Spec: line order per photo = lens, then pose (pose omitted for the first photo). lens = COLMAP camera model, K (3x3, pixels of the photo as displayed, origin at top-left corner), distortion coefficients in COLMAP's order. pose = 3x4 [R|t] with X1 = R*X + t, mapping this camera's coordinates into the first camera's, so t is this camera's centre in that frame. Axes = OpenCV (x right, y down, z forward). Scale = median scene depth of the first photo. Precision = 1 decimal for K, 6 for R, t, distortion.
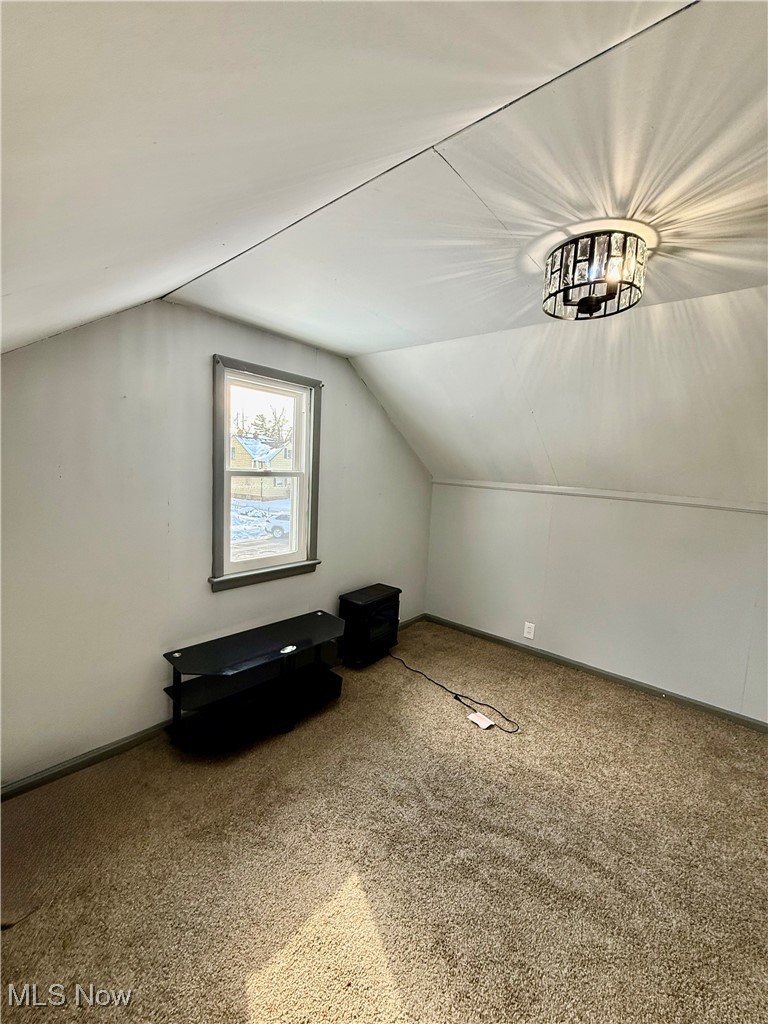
lens RADIAL K [[406.7, 0, 384.0], [0, 406.7, 508.6], [0, 0, 1]] dist [-0.000474, -0.000012]
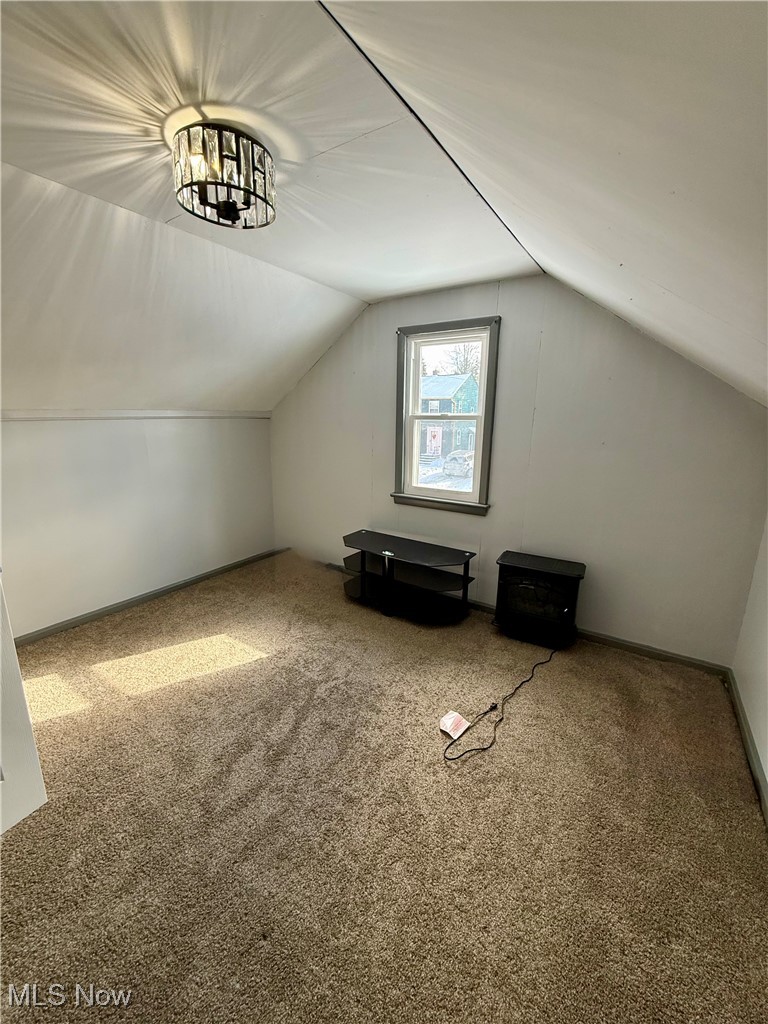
lens RADIAL K [[406.7, 0, 383.0], [0, 406.7, 509.1], [0, 0, 1]] dist [-0.000474, -0.000012]
pose [[0.124264, 0.173433, -0.976975, 0.944310], [-0.101413, 0.981670, 0.161367, 0.002183], [0.987053, 0.079026, 0.139574, 0.749547]]
